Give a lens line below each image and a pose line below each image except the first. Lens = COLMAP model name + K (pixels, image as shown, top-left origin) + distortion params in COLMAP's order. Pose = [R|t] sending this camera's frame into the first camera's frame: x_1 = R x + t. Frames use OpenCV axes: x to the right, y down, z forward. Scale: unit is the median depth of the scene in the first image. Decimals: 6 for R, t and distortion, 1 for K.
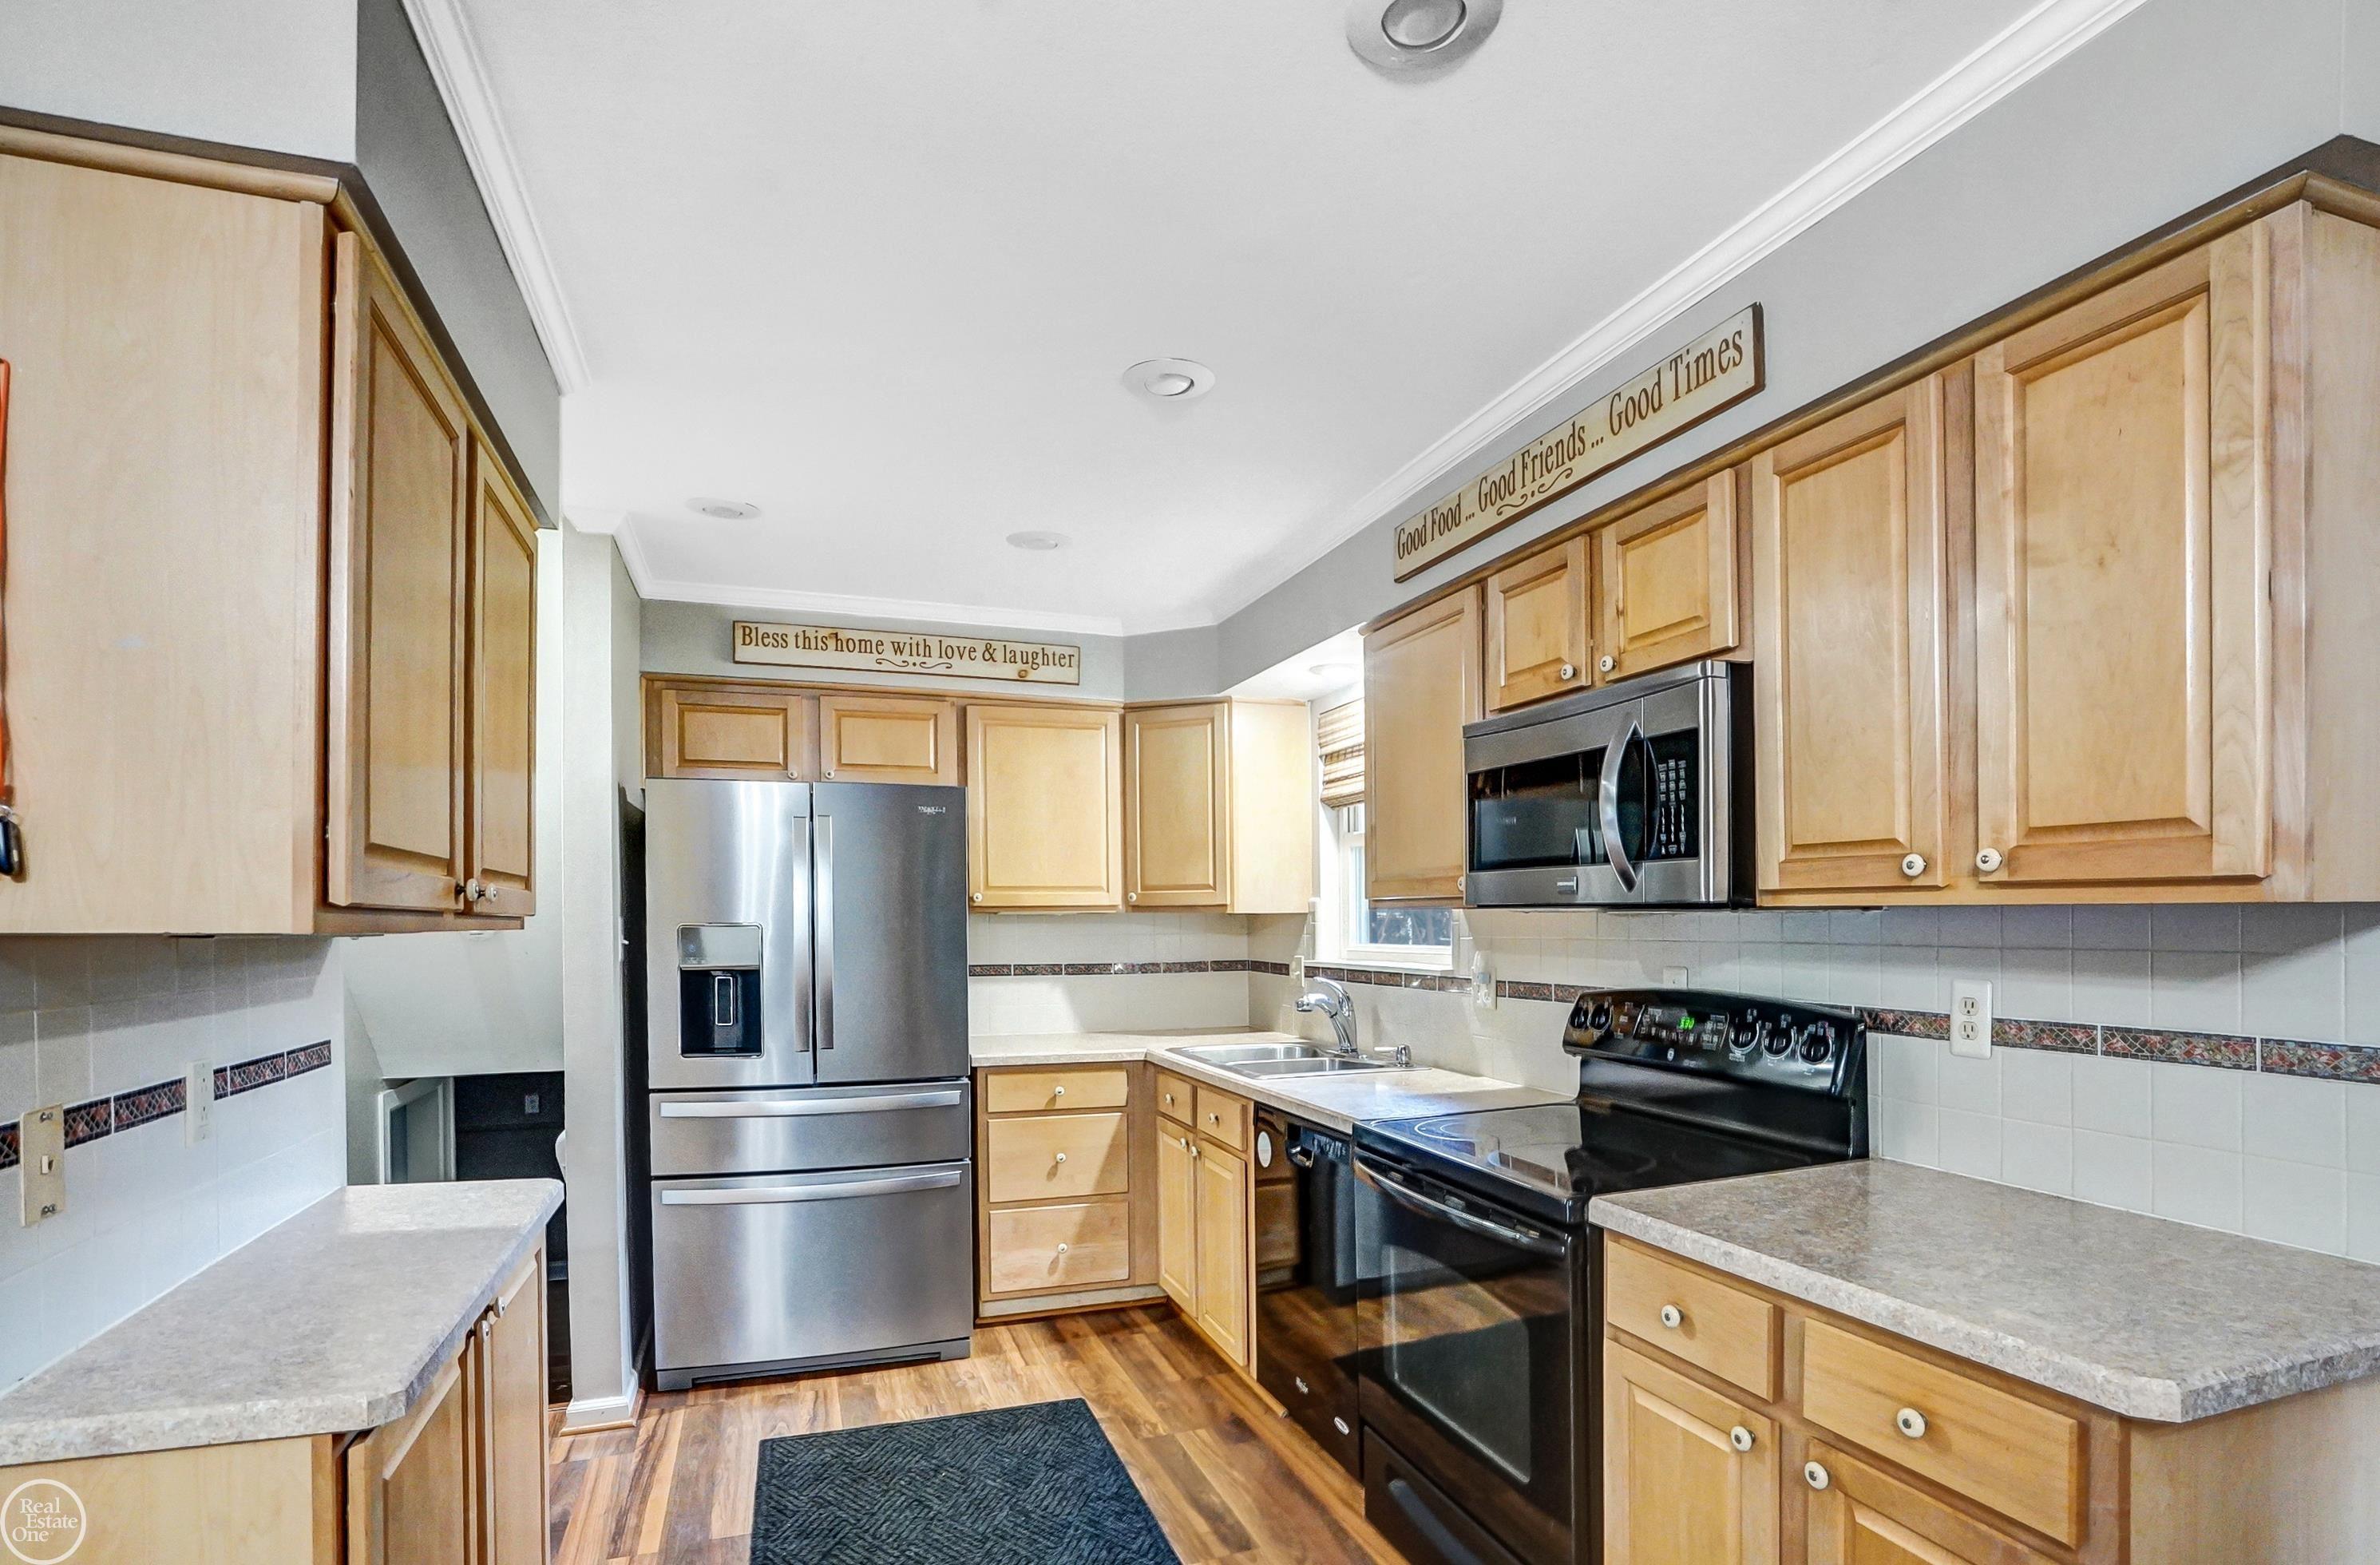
lens RADIAL K [[1191.0, 0, 1194.8], [0, 1191.0, 948.4], [0, 0, 1]] dist [-0.019569, 0.000390]
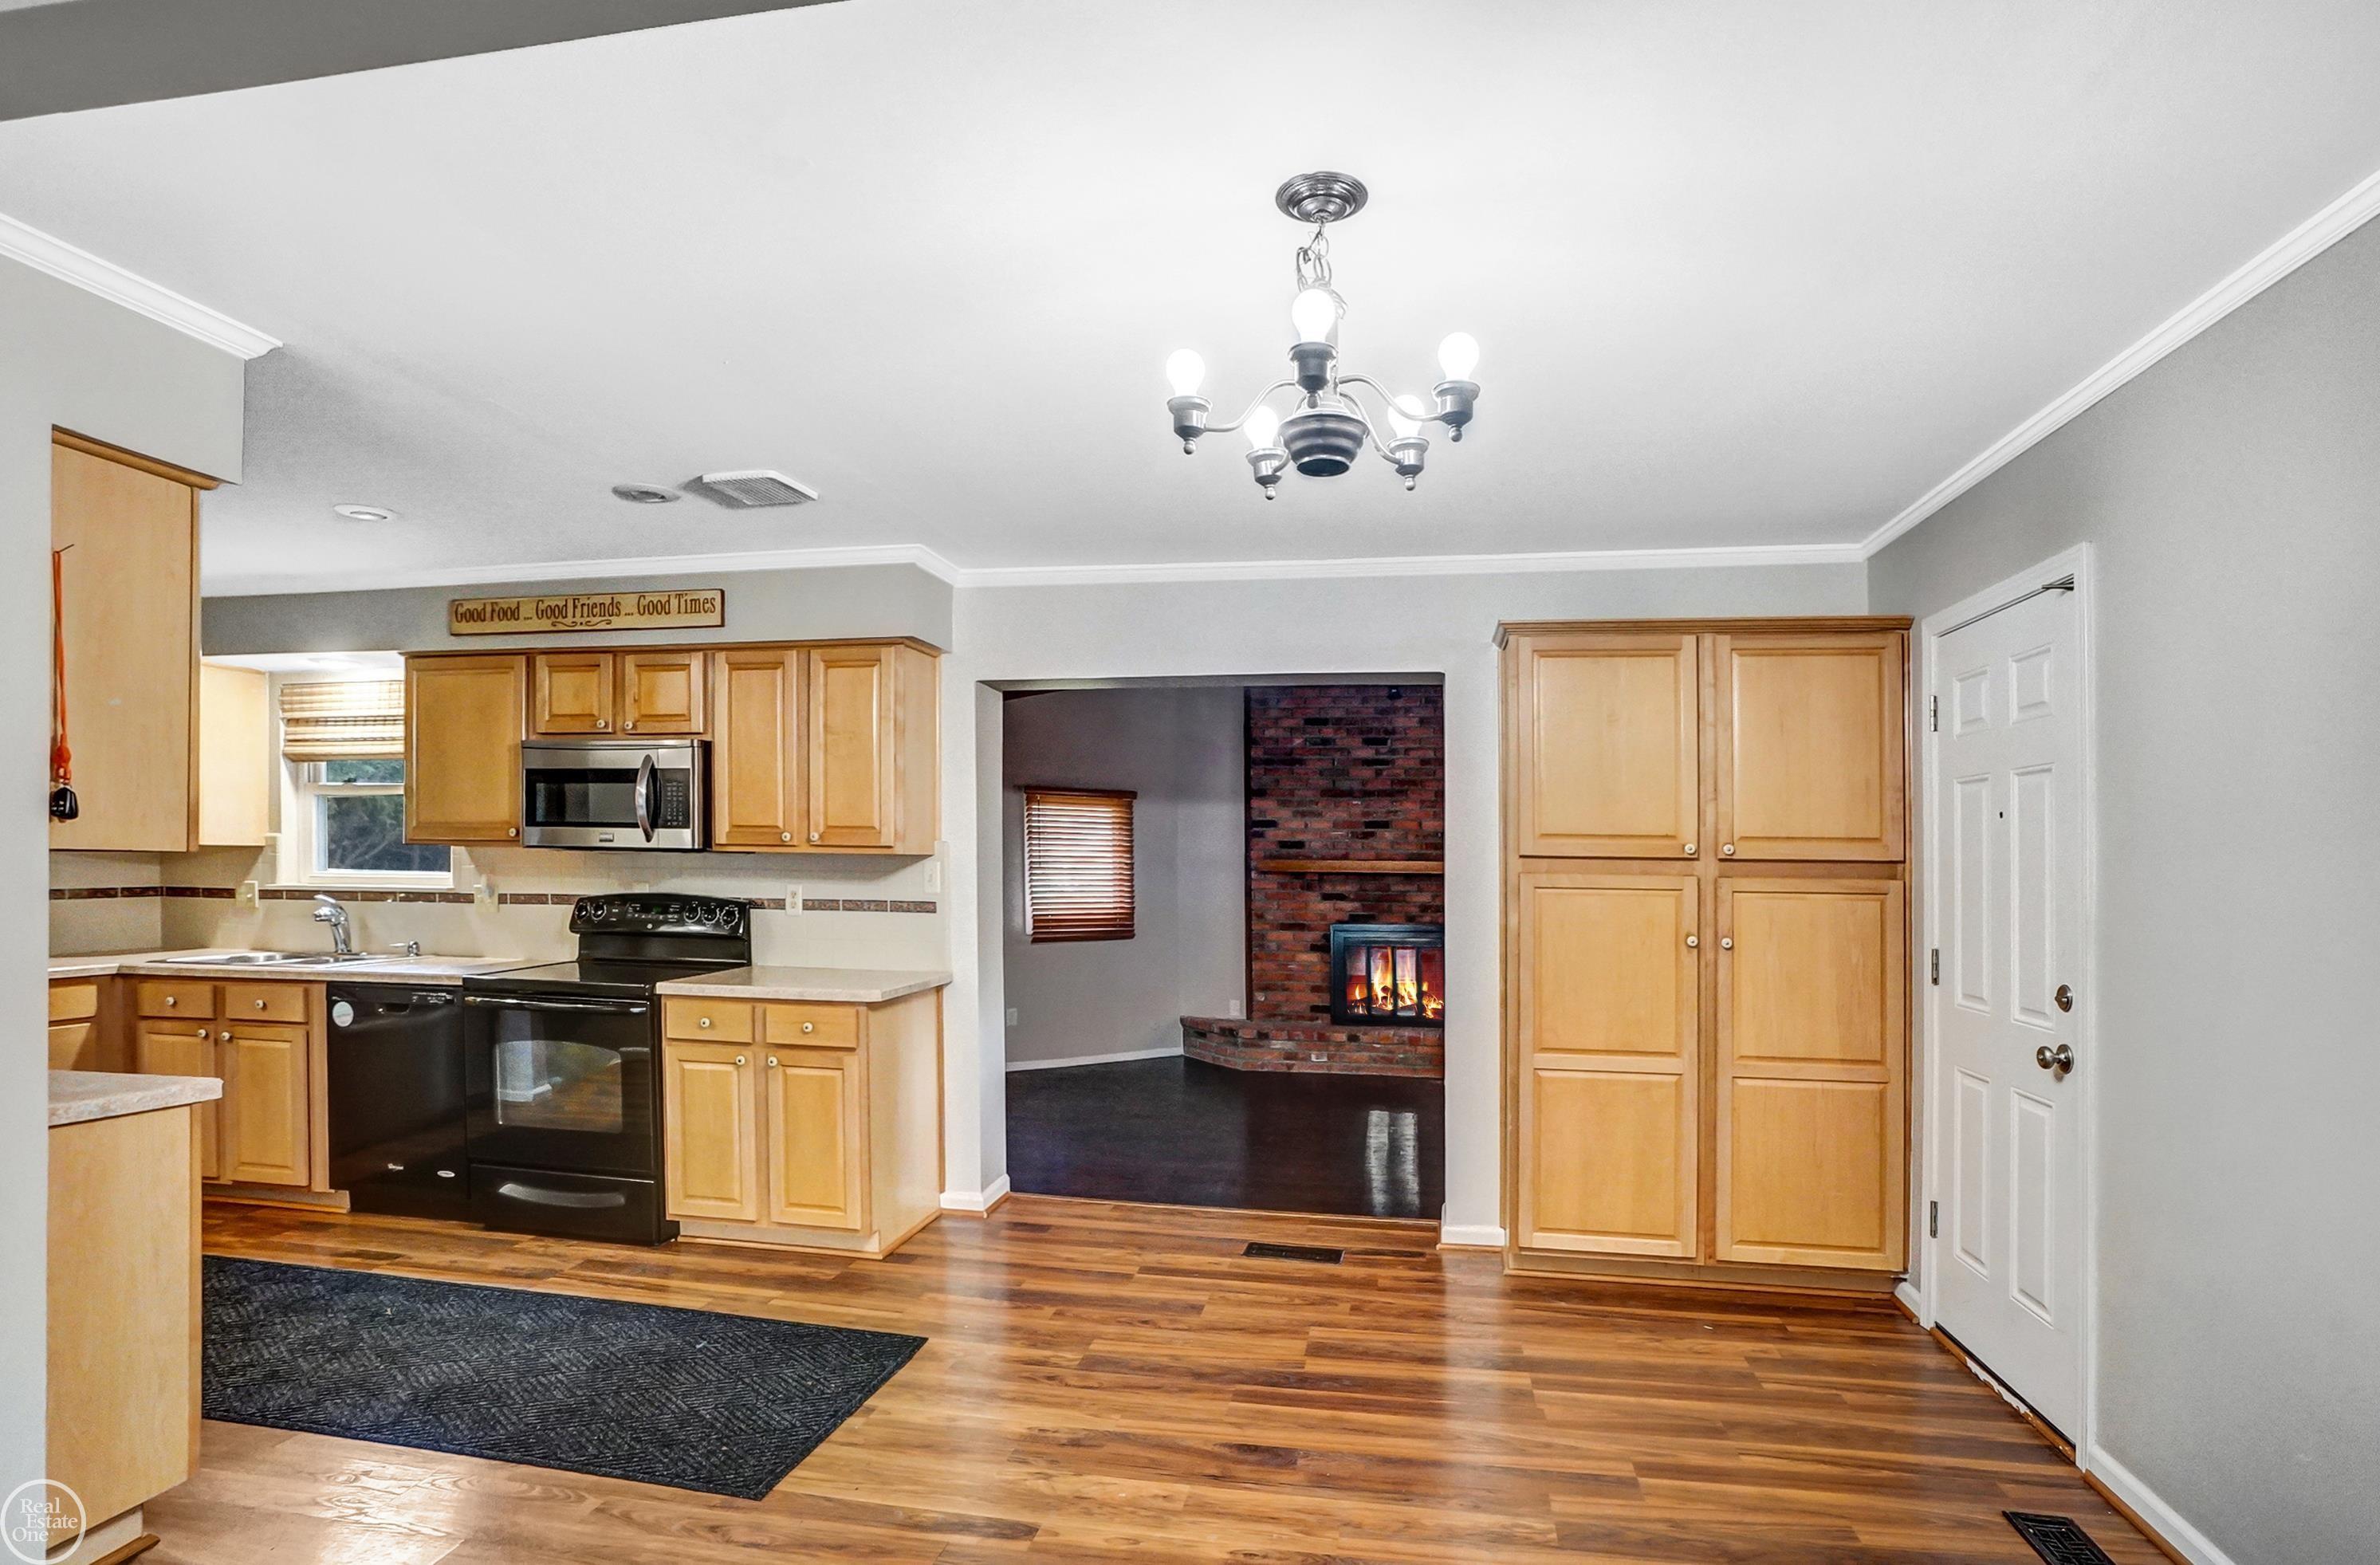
lens RADIAL K [[1164.3, 0, 1201.4], [0, 1164.3, 902.1], [0, 0, 1]] dist [-0.052089, 0.021757]
pose [[0.496625, -0.014698, 0.867841, -0.607205], [0.004915, 0.999888, 0.014121, 0.021556], [-0.867951, -0.002748, 0.496642, -0.554843]]
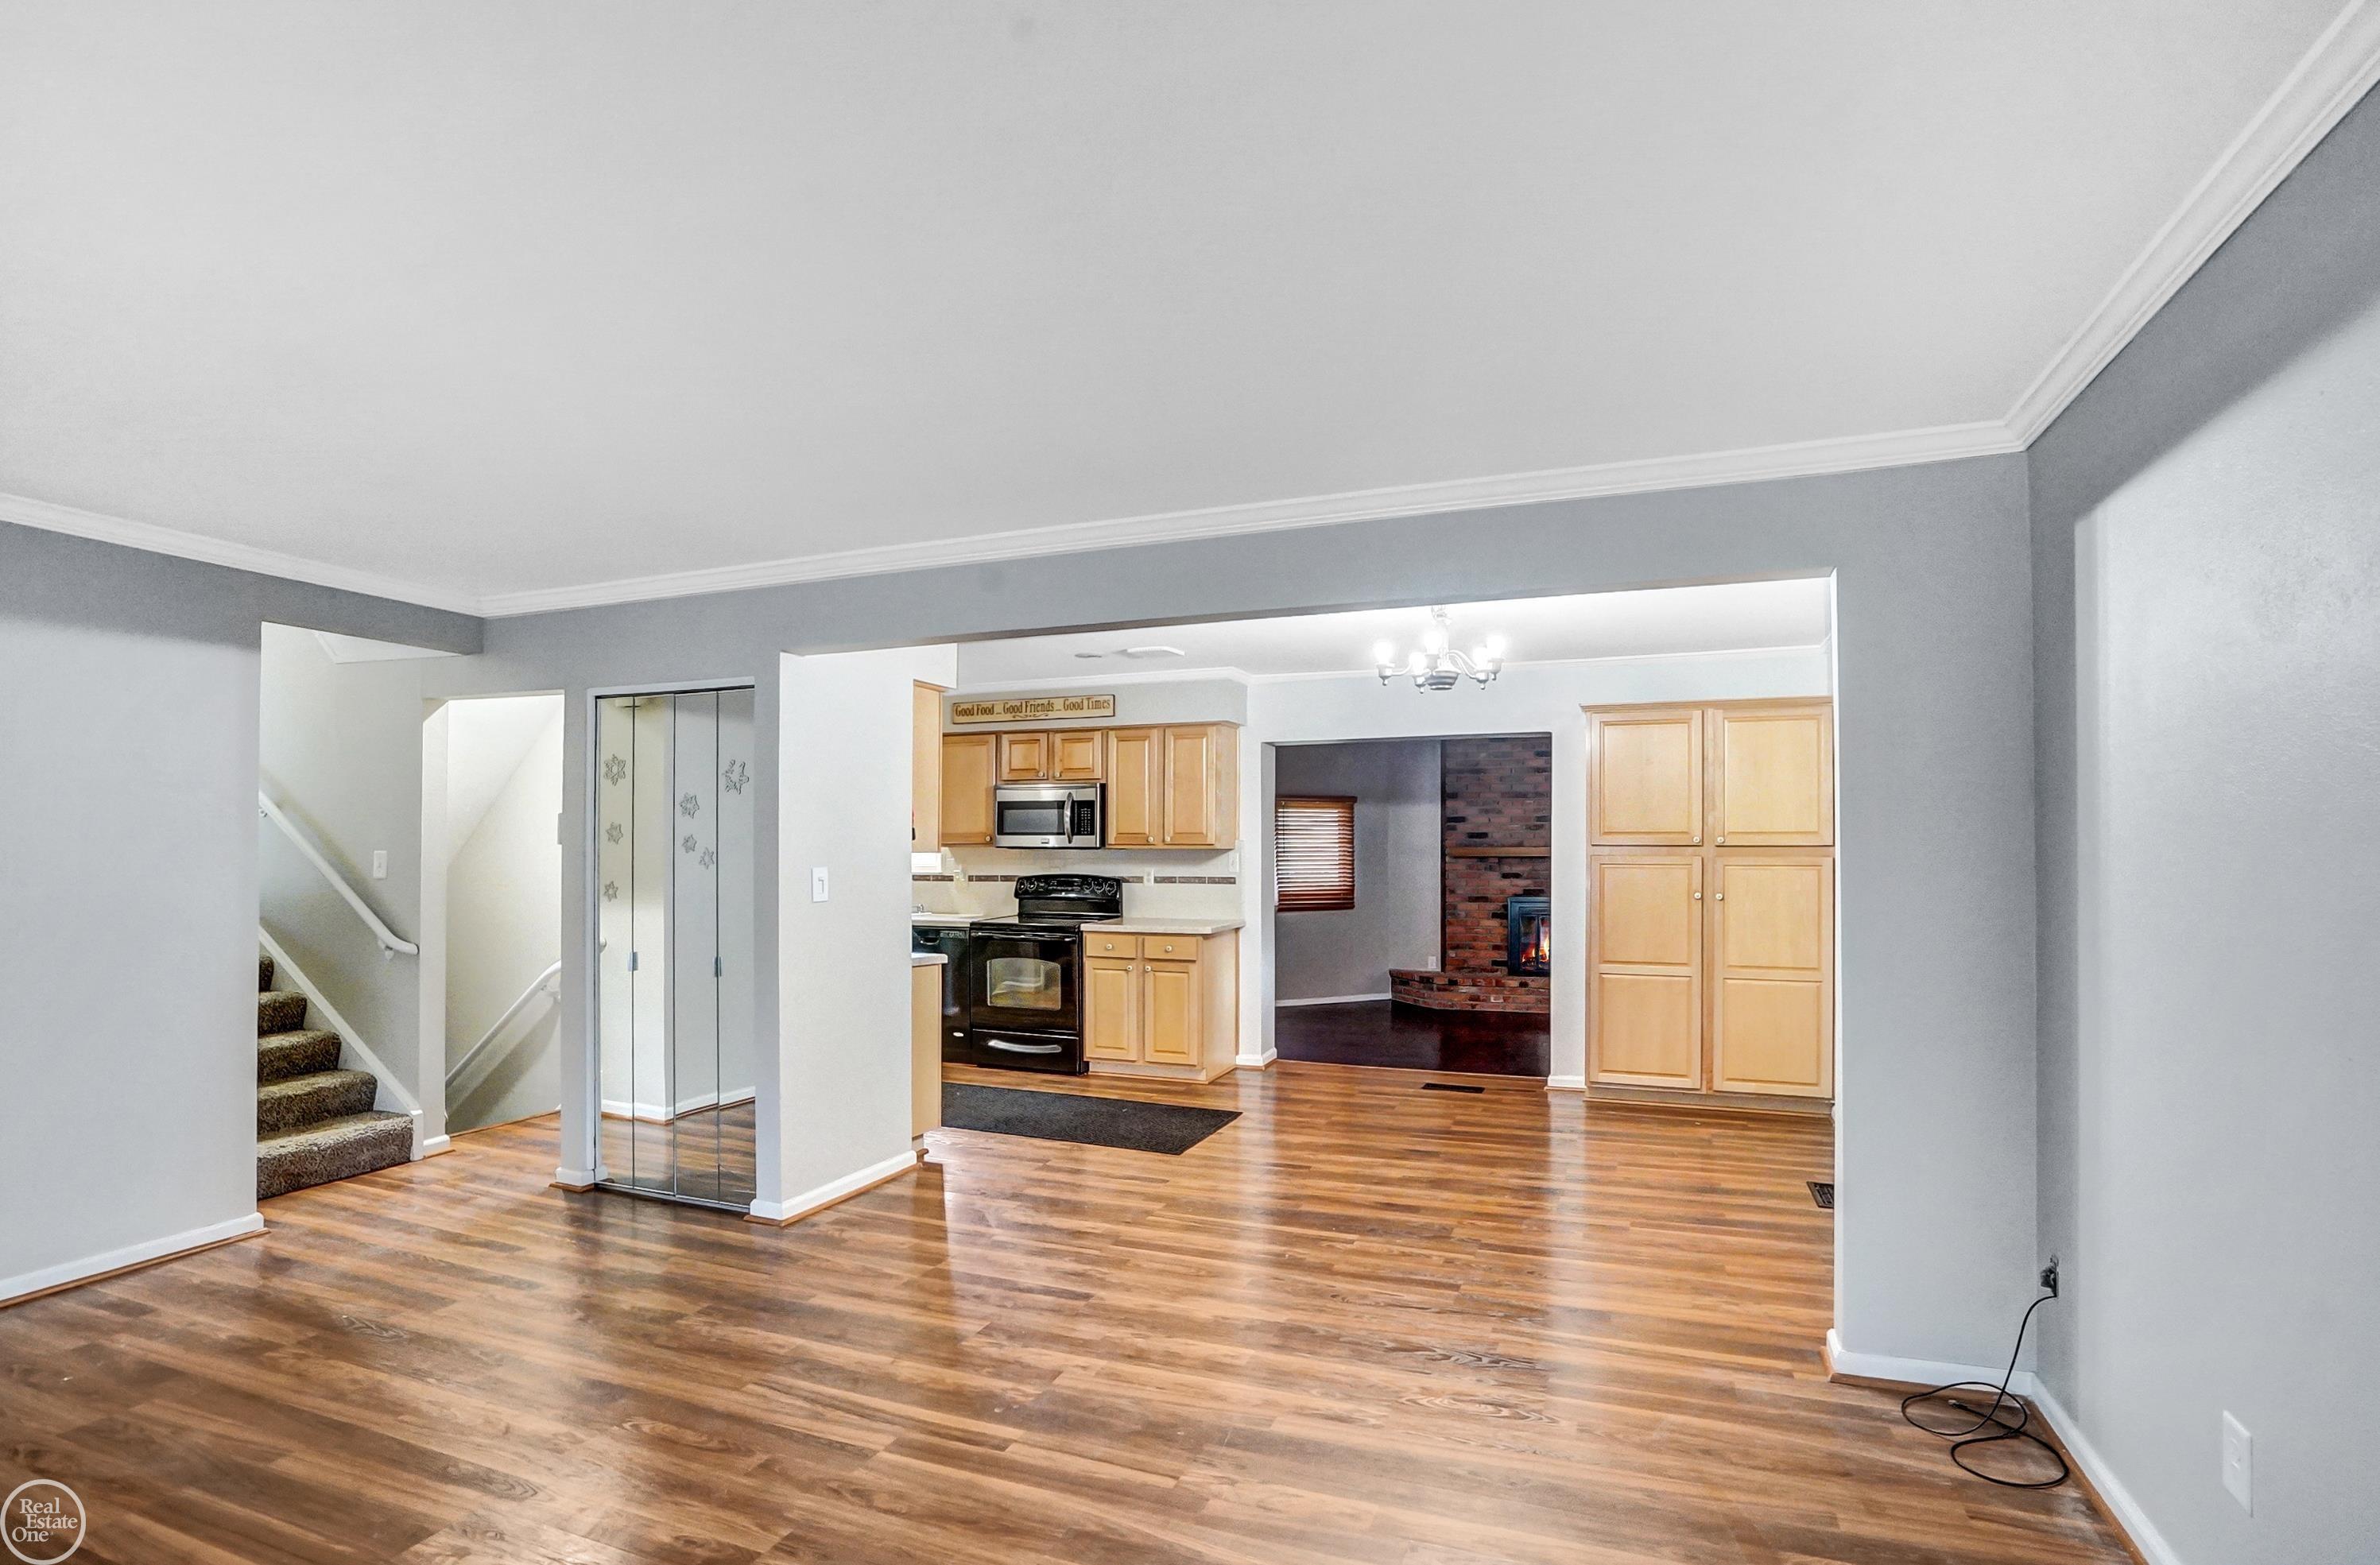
lens RADIAL K [[1234.1, 0, 1127.7], [0, 1234.1, 991.5], [0, 0, 1]] dist [-0.034741, 0.000080]
pose [[0.683943, -0.077195, 0.725439, -1.520595], [0.014688, 0.995641, 0.092100, 0.037119], [-0.729387, -0.052336, 0.682096, -1.127776]]
